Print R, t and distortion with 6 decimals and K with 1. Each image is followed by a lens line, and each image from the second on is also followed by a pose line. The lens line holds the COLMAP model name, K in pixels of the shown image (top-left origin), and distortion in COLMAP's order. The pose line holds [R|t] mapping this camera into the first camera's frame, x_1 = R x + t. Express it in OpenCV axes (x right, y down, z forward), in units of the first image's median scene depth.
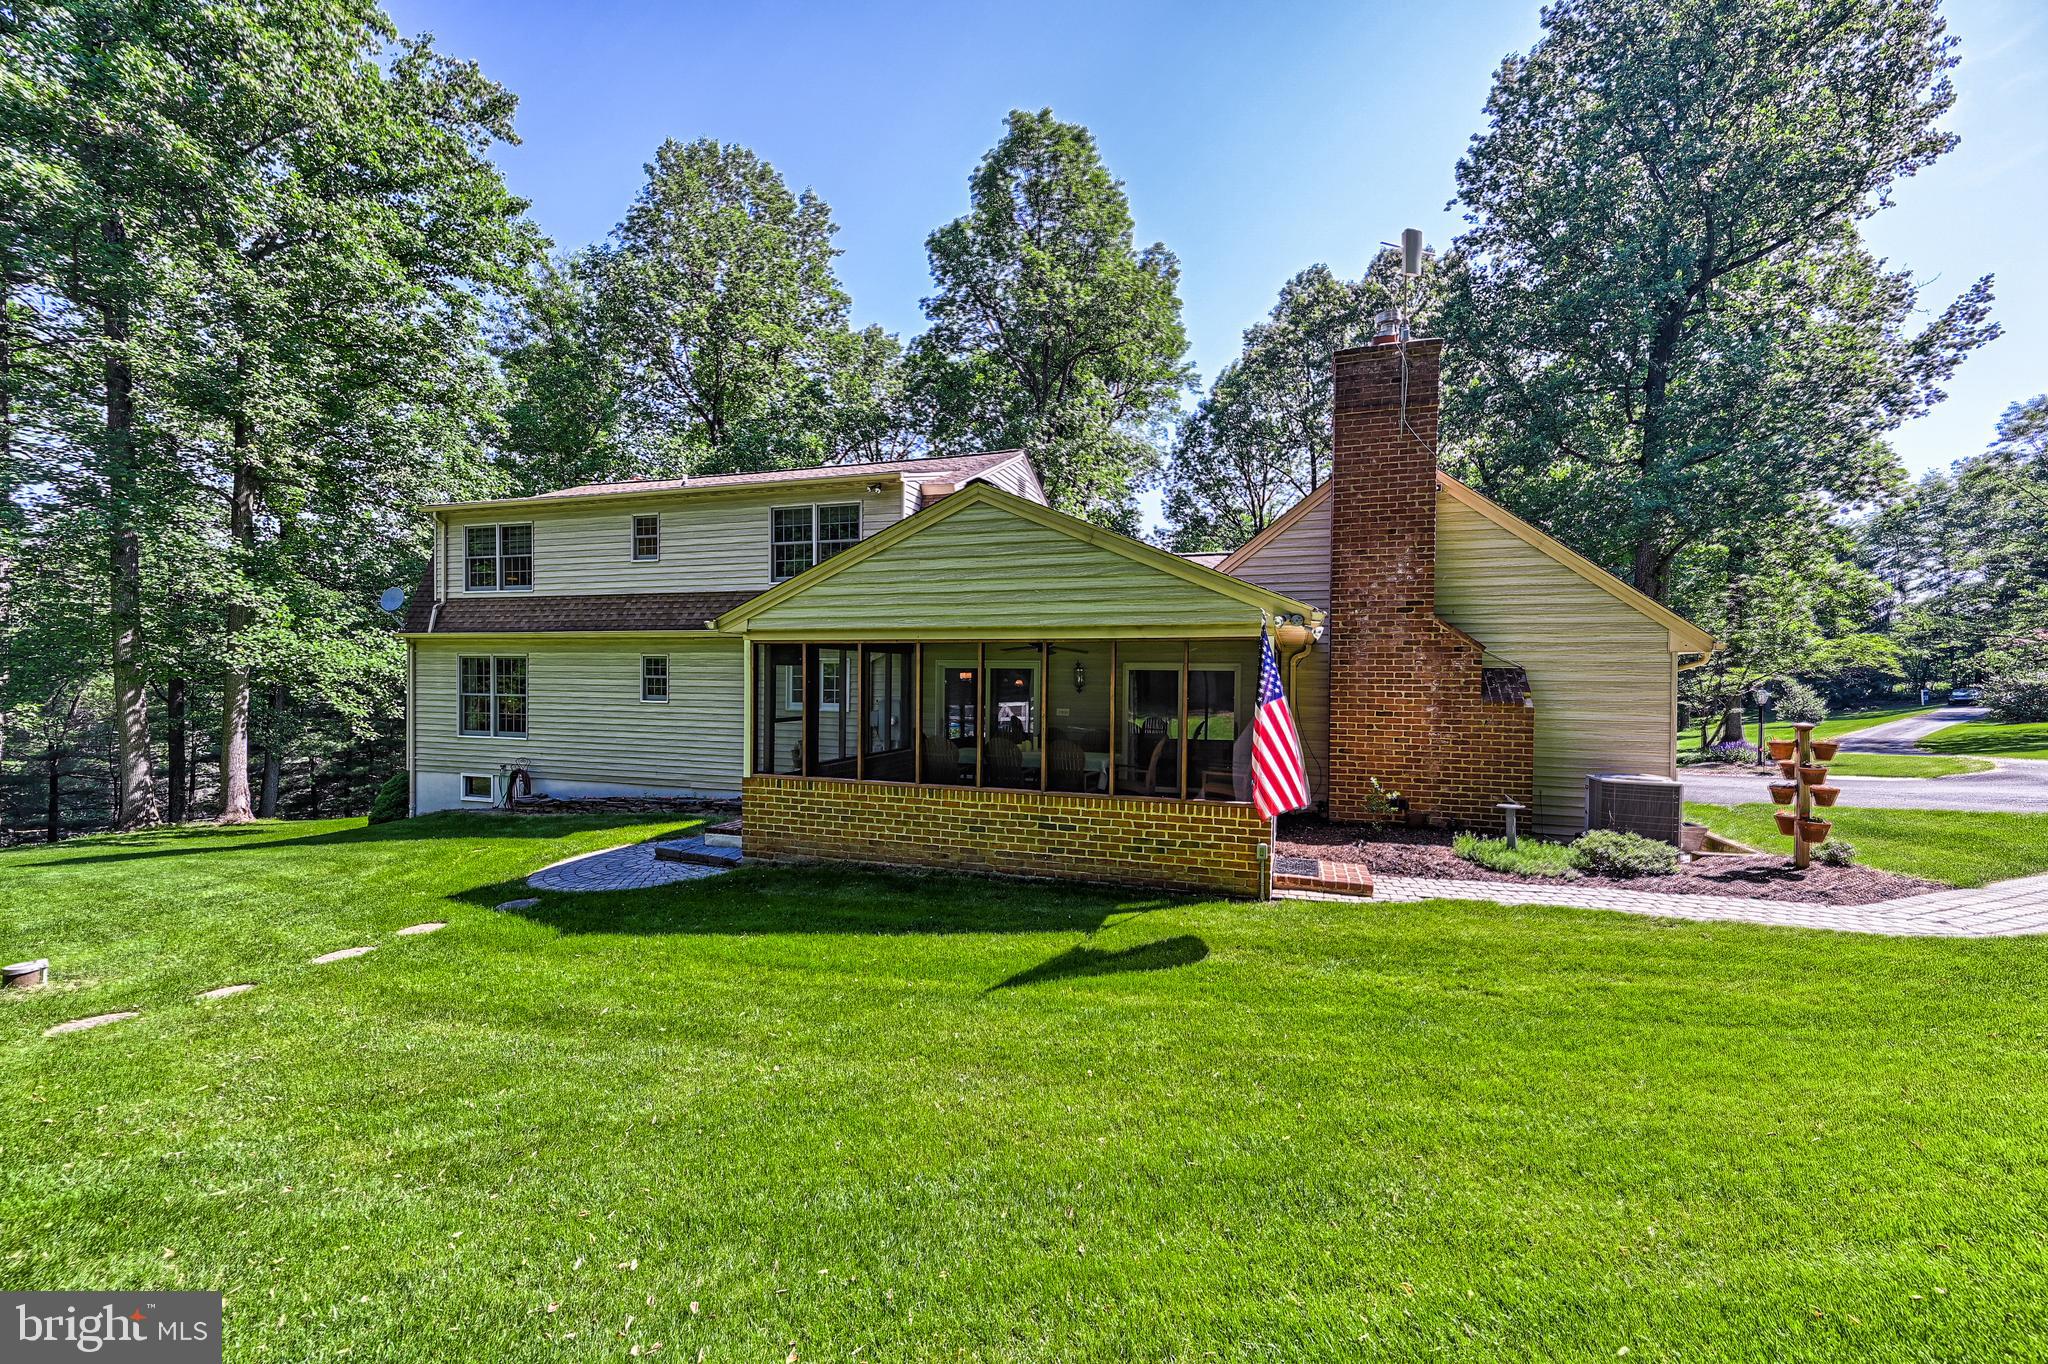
lens RADIAL K [[811.7, 0, 1026.9], [0, 811.7, 689.3], [0, 0, 1]] dist [0.017087, 0.004031]
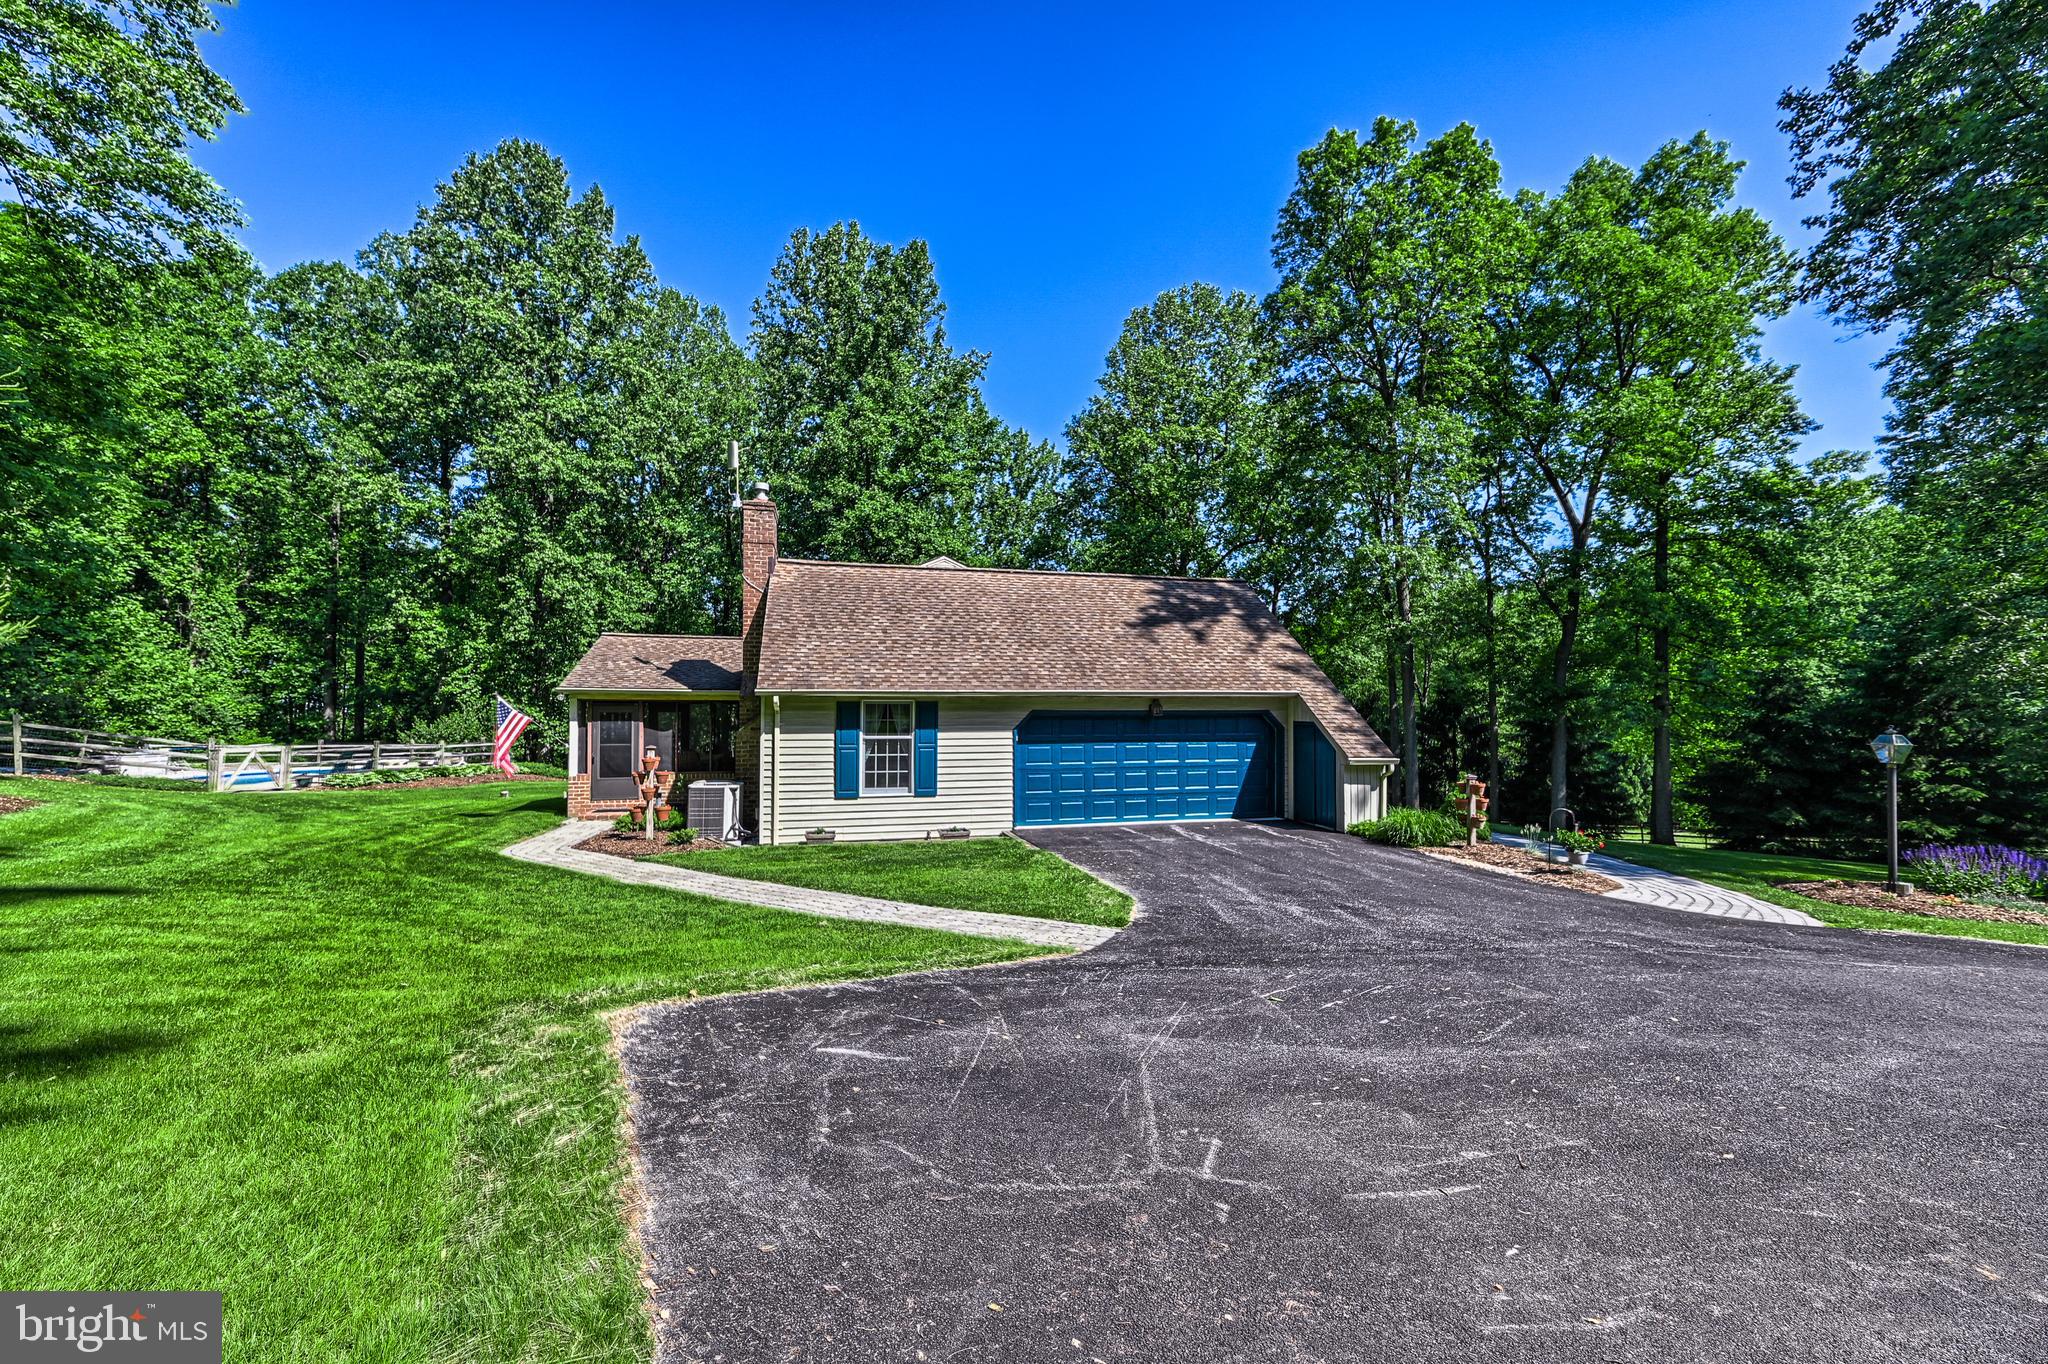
lens RADIAL K [[811.7, 0, 1026.9], [0, 811.7, 689.3], [0, 0, 1]] dist [0.017087, 0.004031]
pose [[0.539875, -0.028773, -0.841253, 1.424341], [-0.009691, 0.999137, -0.040392, -0.005898], [0.841689, 0.029959, 0.539131, 0.418659]]
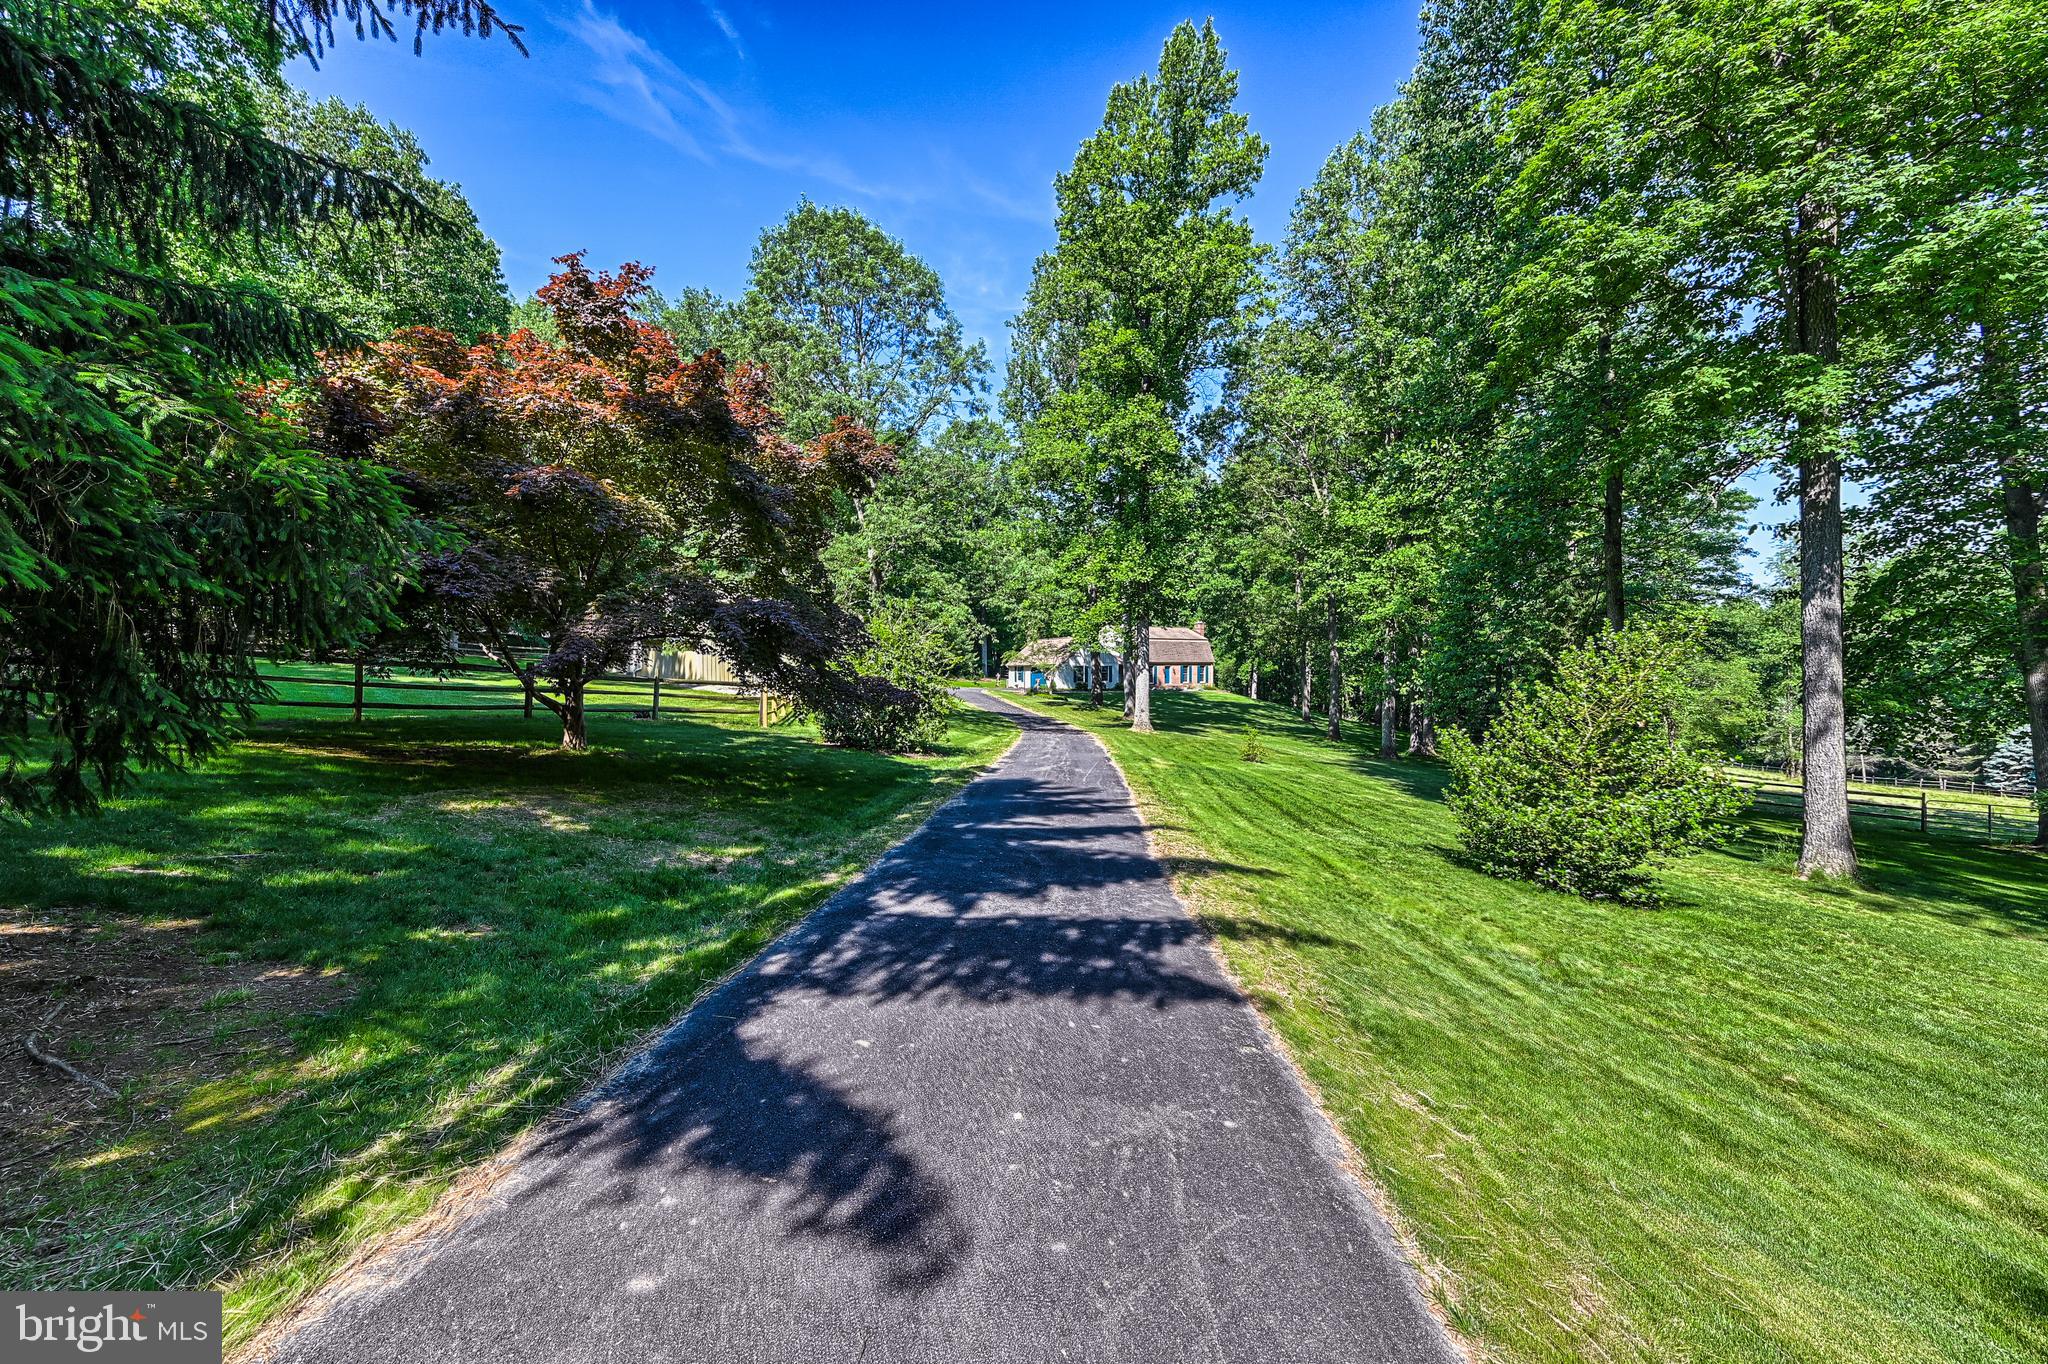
lens RADIAL K [[811.7, 0, 1026.9], [0, 811.7, 689.3], [0, 0, 1]] dist [0.017087, 0.004031]
pose [[-0.628132, 0.010259, -0.778039, 4.960423], [-0.013304, 0.999625, 0.023922, -0.002352], [0.777993, 0.025377, -0.627760, 4.387645]]
